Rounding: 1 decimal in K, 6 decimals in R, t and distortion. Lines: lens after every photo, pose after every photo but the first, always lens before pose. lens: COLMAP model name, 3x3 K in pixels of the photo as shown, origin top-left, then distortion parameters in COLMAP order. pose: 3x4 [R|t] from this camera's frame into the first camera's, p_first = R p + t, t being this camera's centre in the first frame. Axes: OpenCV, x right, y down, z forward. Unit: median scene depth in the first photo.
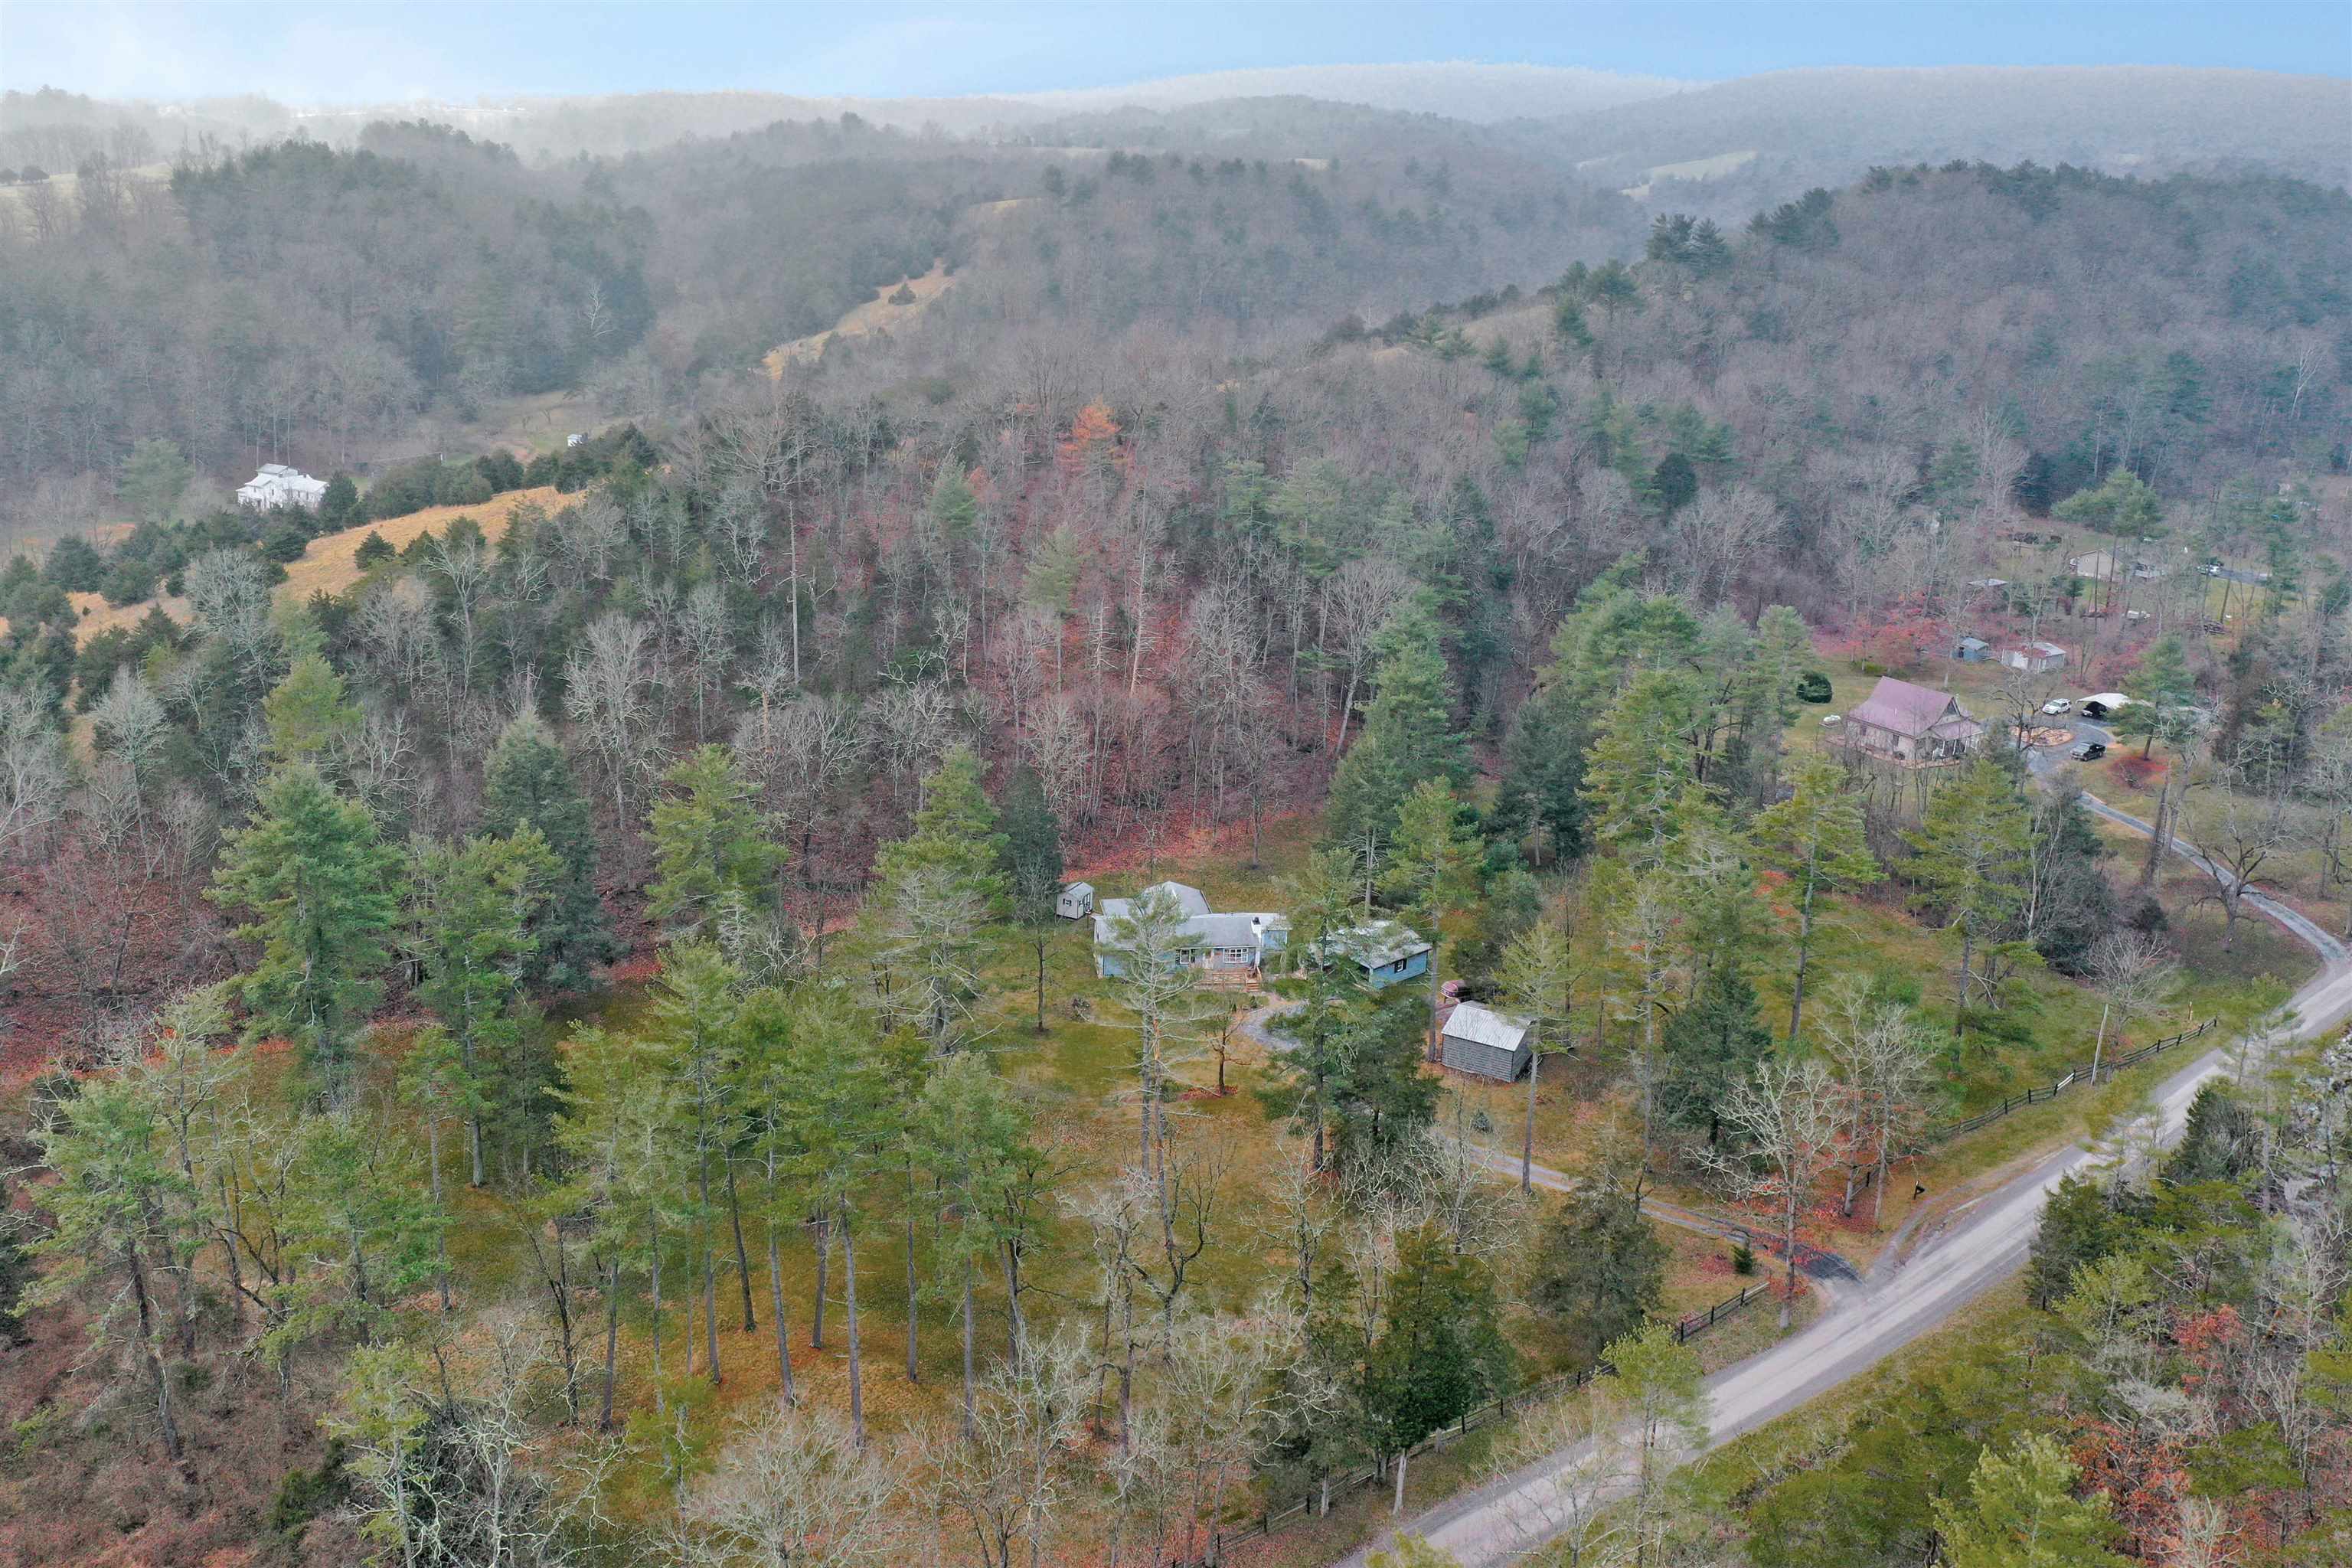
lens RADIAL K [[1881.8, 0, 1176.3], [0, 1881.8, 684.2], [0, 0, 1]] dist [-0.000490, -0.004450]
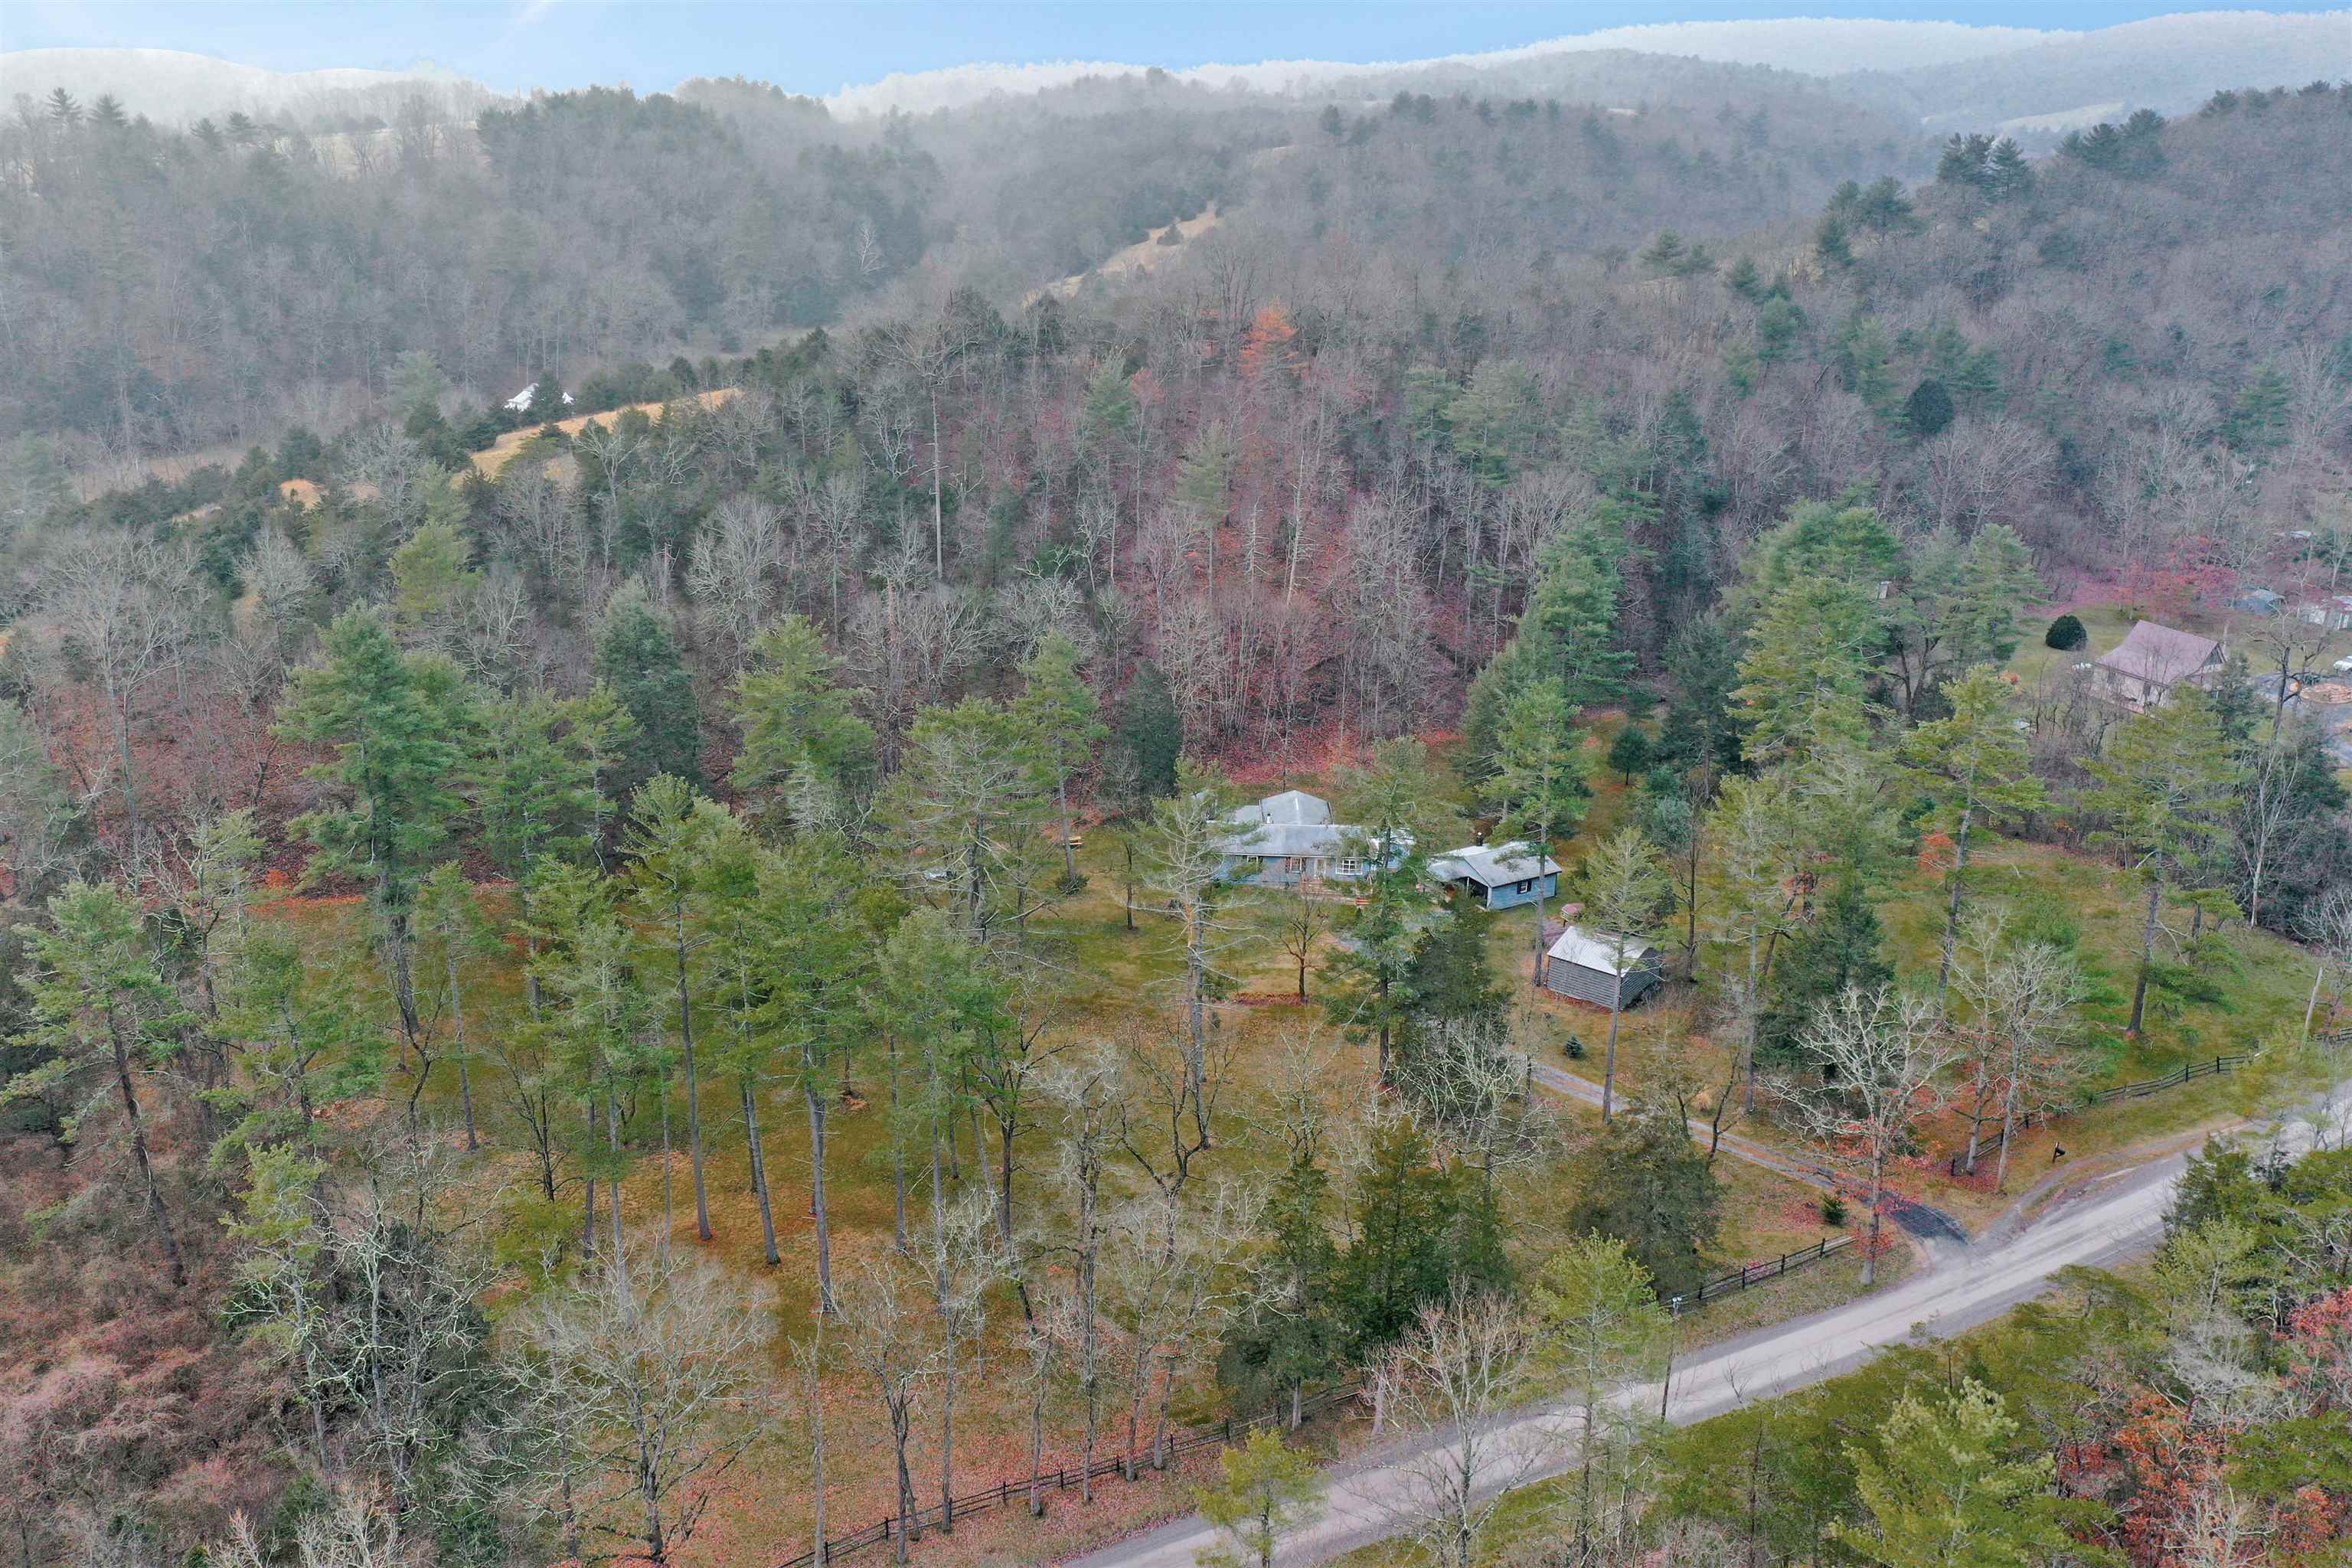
lens RADIAL K [[1863.6, 0, 1179.6], [0, 1863.6, 733.2], [0, 0, 1]] dist [-0.004622, -0.001451]
pose [[0.986665, 0.041620, -0.157352, 0.080629], [-0.034607, 0.998293, 0.047050, 0.030853], [0.159042, -0.040977, 0.986421, 0.052586]]
